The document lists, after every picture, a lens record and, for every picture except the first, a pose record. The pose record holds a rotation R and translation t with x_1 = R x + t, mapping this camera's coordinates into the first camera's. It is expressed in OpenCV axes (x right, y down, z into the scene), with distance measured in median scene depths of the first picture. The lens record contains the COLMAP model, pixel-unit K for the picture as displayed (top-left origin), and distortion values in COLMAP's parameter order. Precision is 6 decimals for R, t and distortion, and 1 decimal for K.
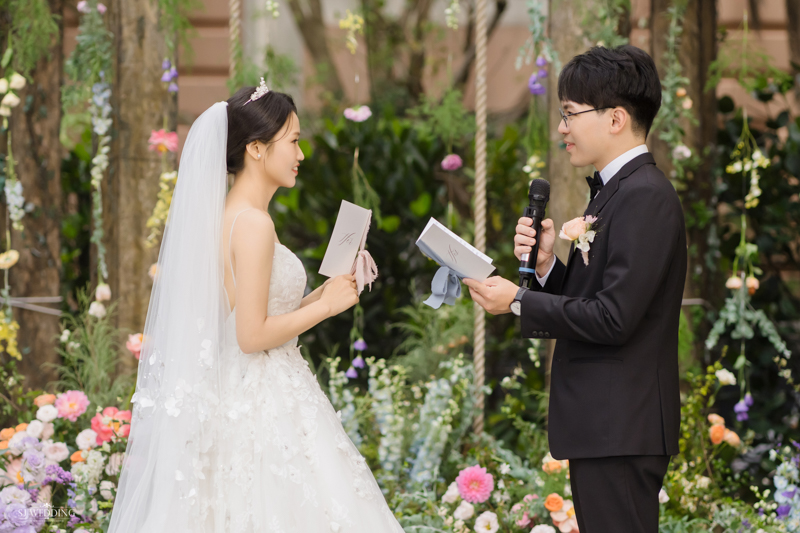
lens RADIAL K [[2994.7, 0, 403.5], [0, 2994.7, 275.1], [0, 0, 1]] dist [0.047800, 0.000000]
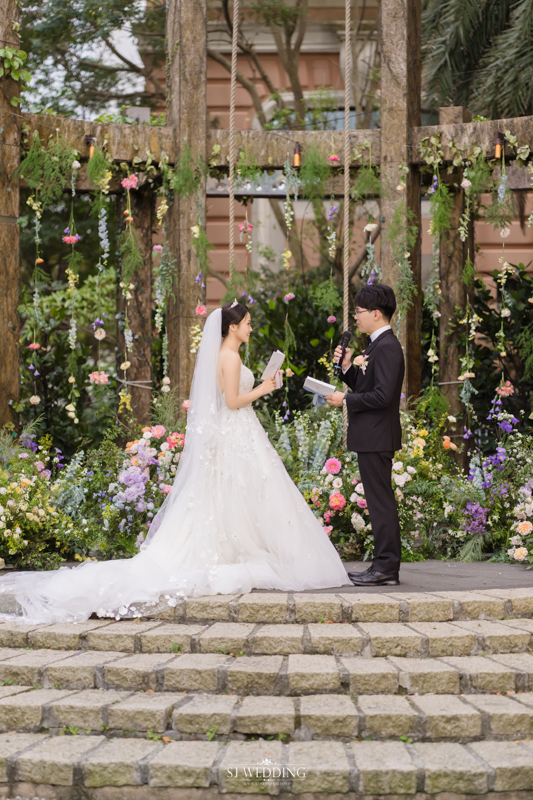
lens RADIAL K [[1873.0, 0, 314.6], [0, 1873.0, 462.4], [0, 0, 1]] dist [-0.020391, 0.000000]
pose [[0.999702, 0.000483, -0.024419, 0.037913], [0.000911, 0.998372, 0.057025, -0.012553], [0.024407, -0.057030, 0.998074, -0.371269]]
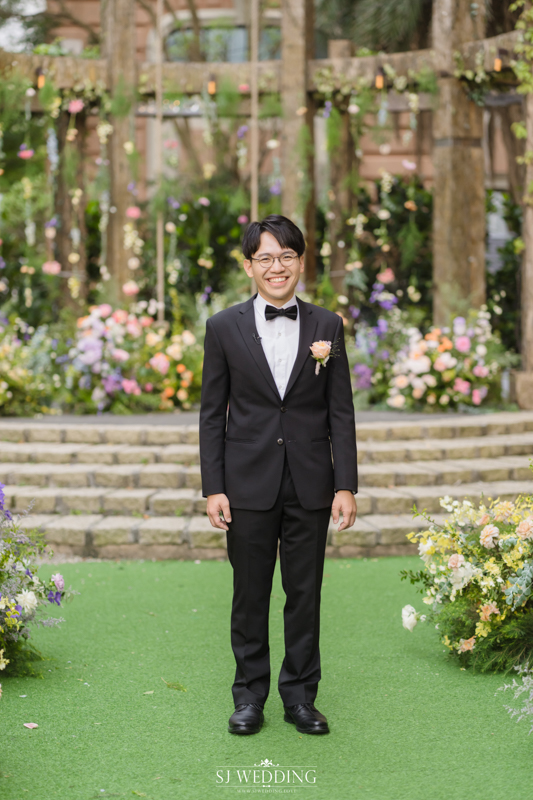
lens RADIAL K [[1873.0, 0, 265.8], [0, 1873.0, 399.5], [0, 0, 1]] dist [-0.020391, 0.000000]
pose [[0.999889, -0.004539, 0.014189, 0.011945], [0.003491, 0.997324, 0.073026, -0.000851], [-0.014482, -0.072968, 0.997229, -0.681482]]
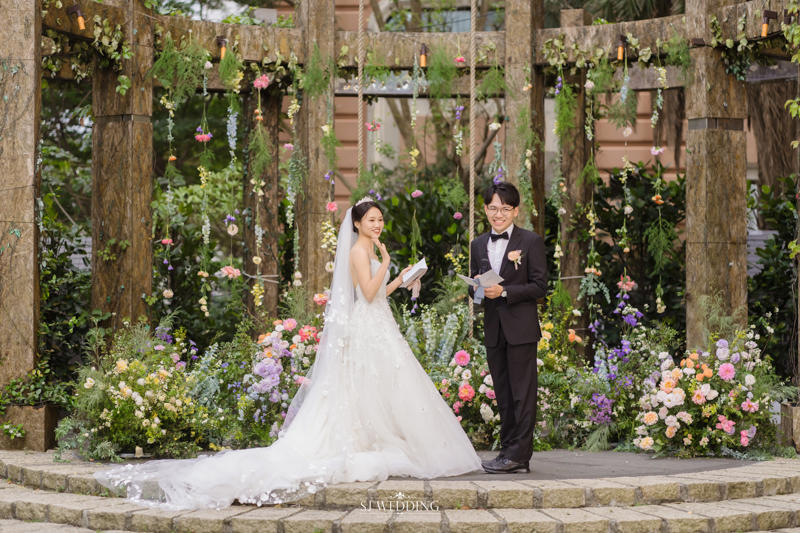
lens RADIAL K [[1873.0, 0, 435.4], [0, 1873.0, 274.2], [0, 0, 1]] dist [-0.020391, 0.000000]
pose [[0.999859, 0.000705, -0.016756, 0.023334], [-0.000505, 0.999929, 0.011931, -0.011610], [0.016763, -0.011921, 0.999788, -0.404663]]
